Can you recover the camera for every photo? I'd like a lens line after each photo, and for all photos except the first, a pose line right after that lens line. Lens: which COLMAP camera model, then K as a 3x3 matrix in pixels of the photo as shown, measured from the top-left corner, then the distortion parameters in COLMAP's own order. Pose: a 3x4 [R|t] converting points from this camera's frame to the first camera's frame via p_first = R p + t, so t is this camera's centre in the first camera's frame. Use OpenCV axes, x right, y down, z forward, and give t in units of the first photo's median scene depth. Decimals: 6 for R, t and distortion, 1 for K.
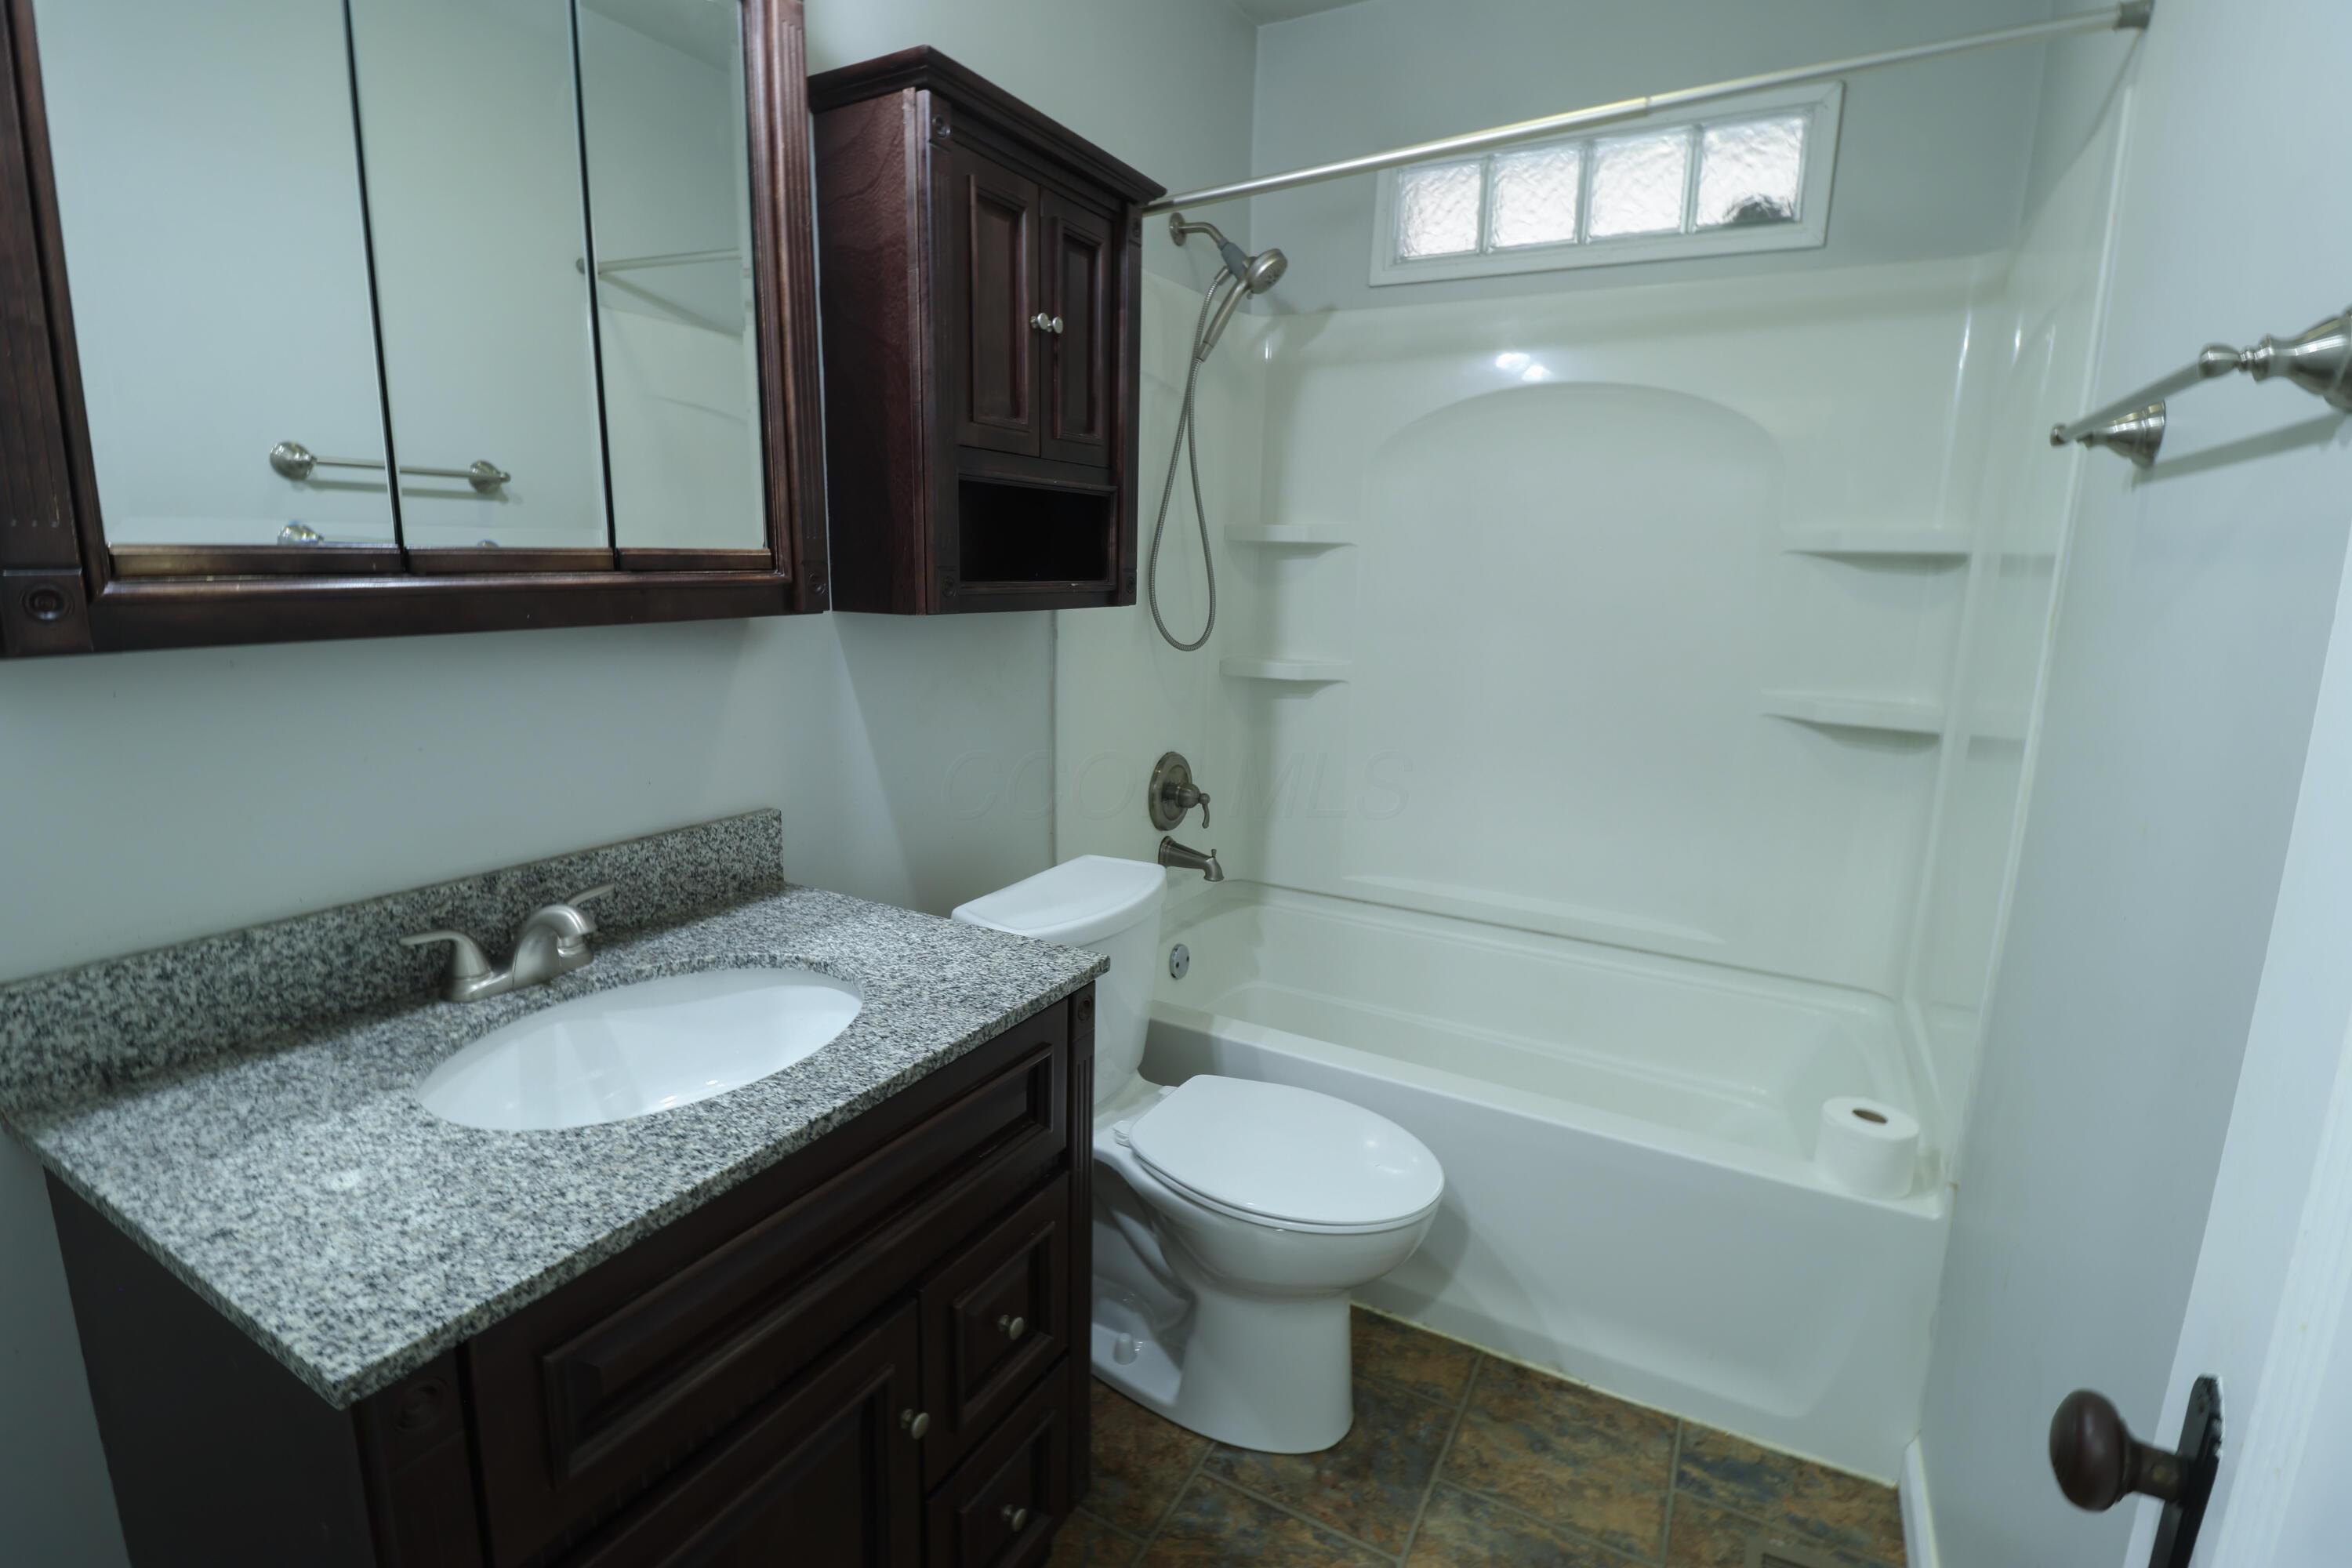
lens RADIAL K [[1115.5, 0, 1179.5], [0, 1115.5, 778.6], [0, 0, 1]] dist [-0.014448, -0.001683]
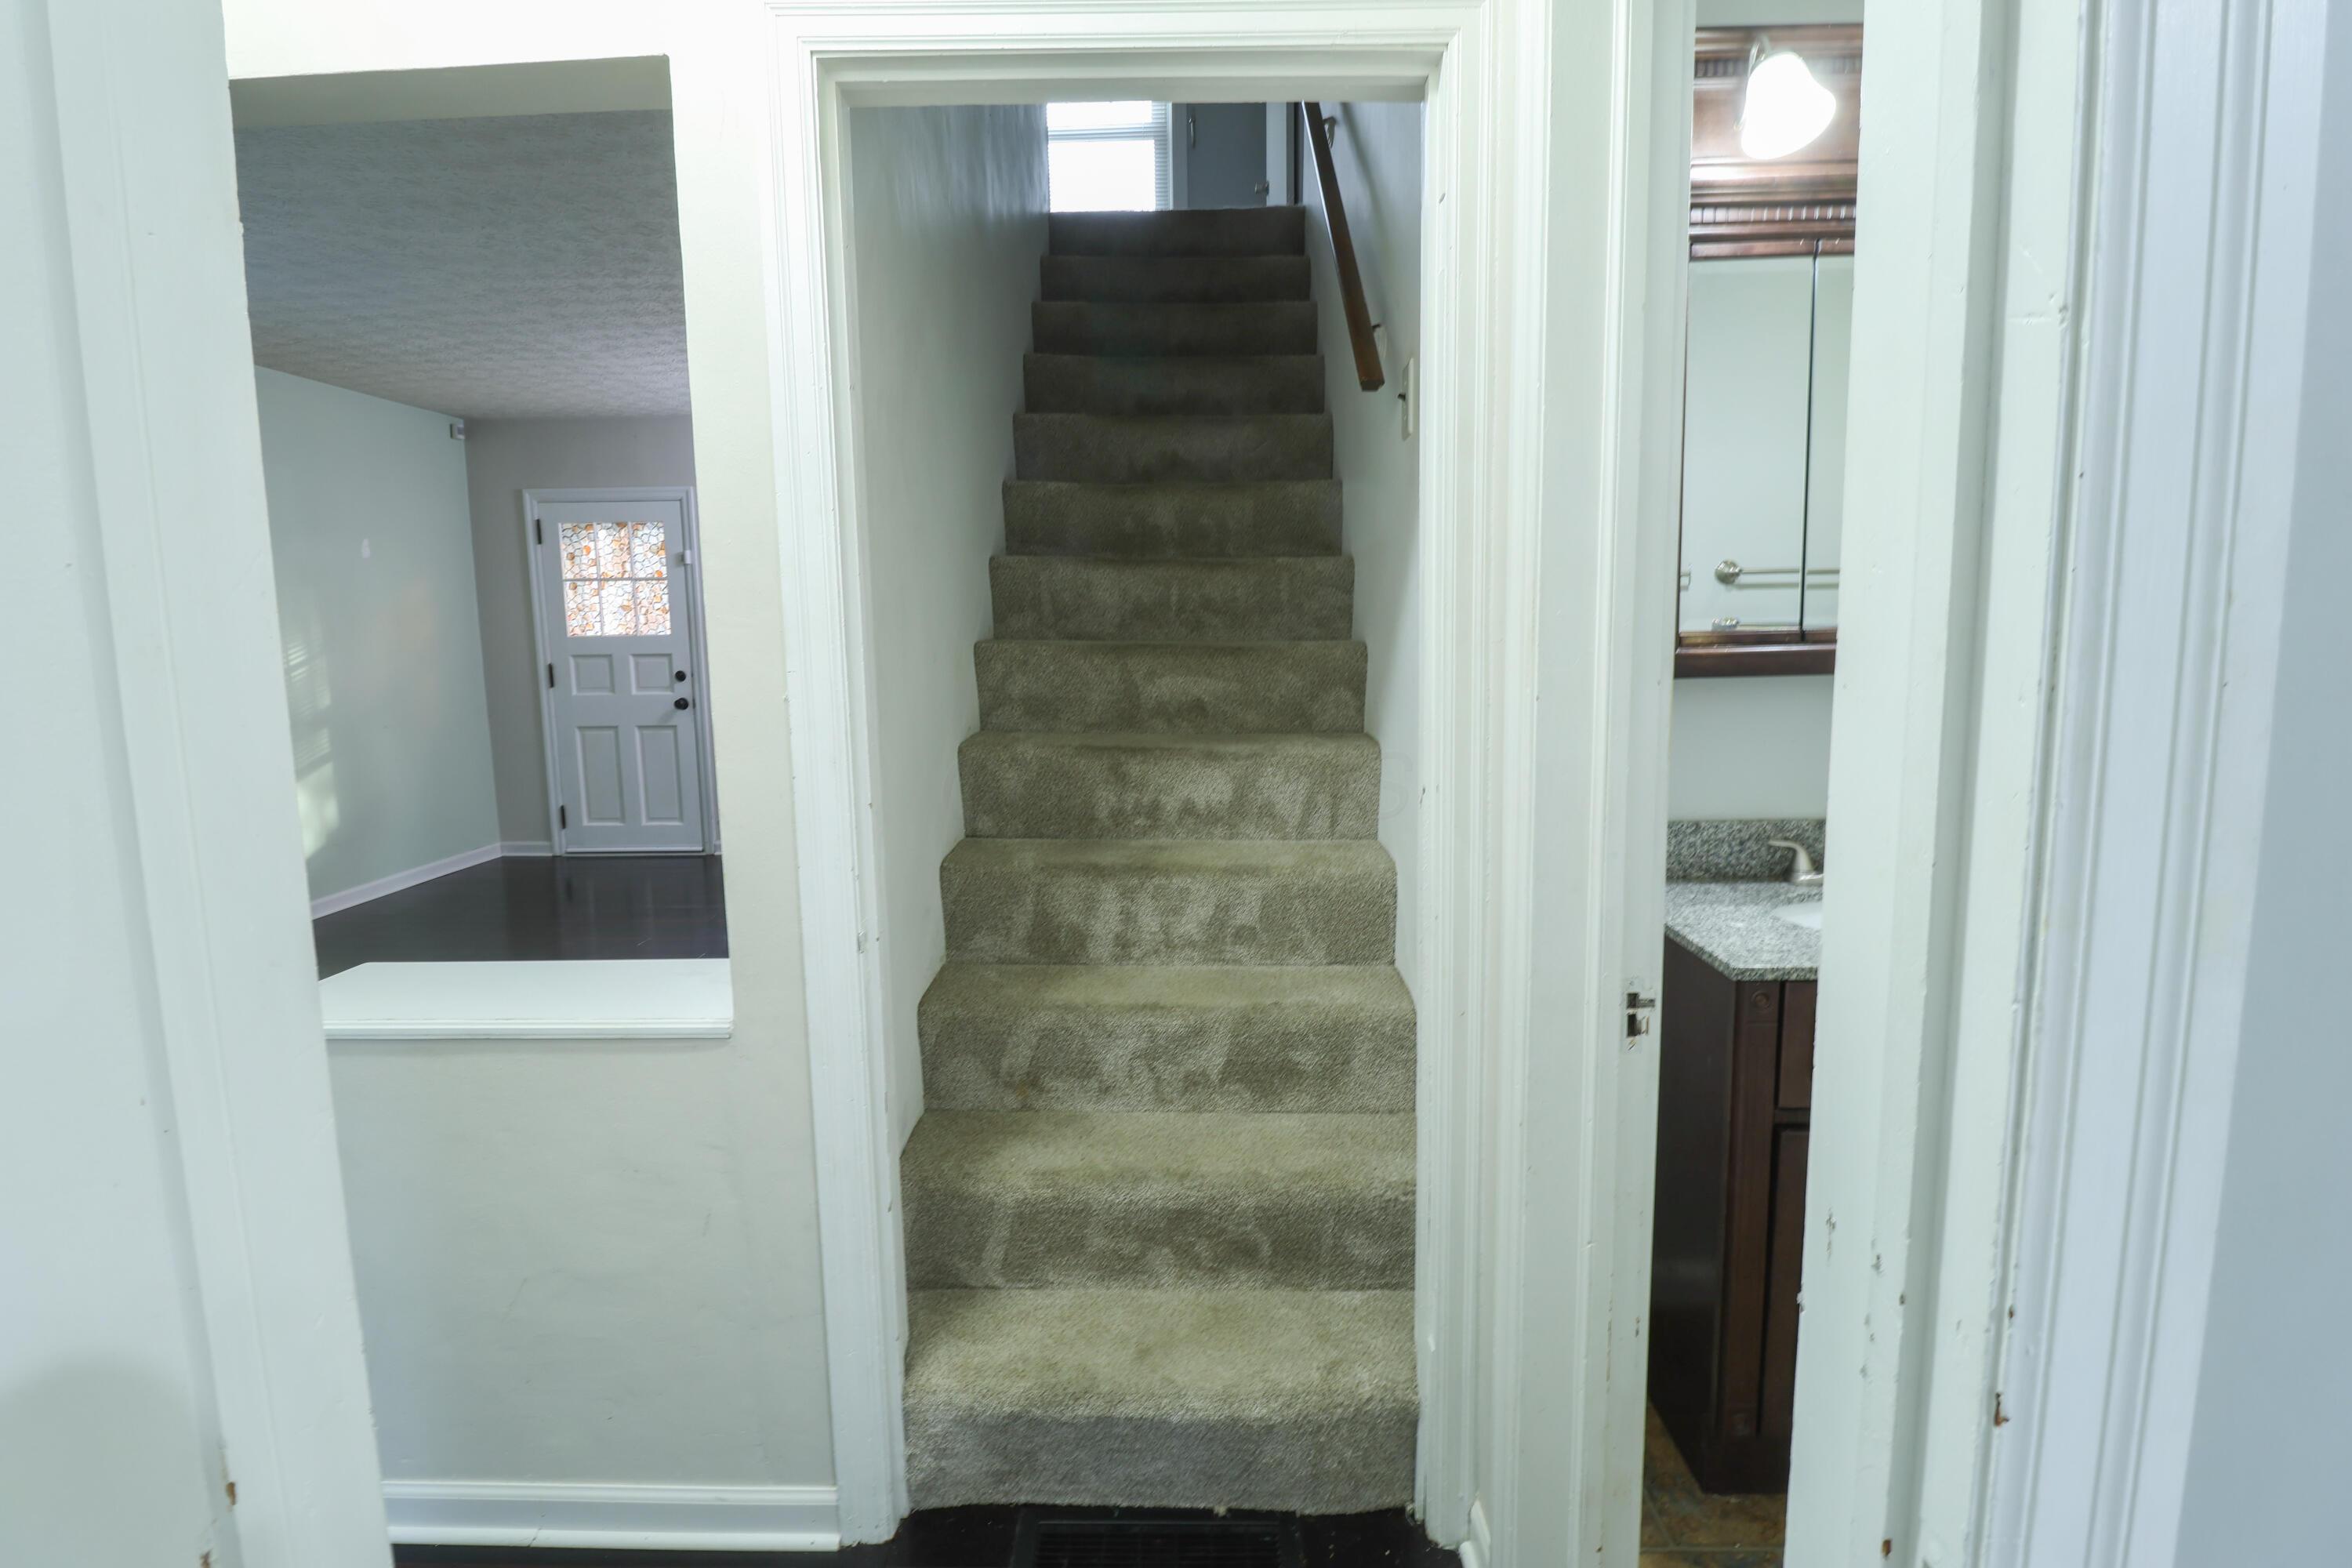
lens RADIAL K [[1115.5, 0, 1180.4], [0, 1115.5, 768.7], [0, 0, 1]] dist [-0.014448, -0.001683]
pose [[0.465907, 0.077074, -0.881471, 0.455869], [-0.140178, 0.990048, 0.012476, 0.141365], [0.873660, 0.117750, 0.472074, -0.735841]]
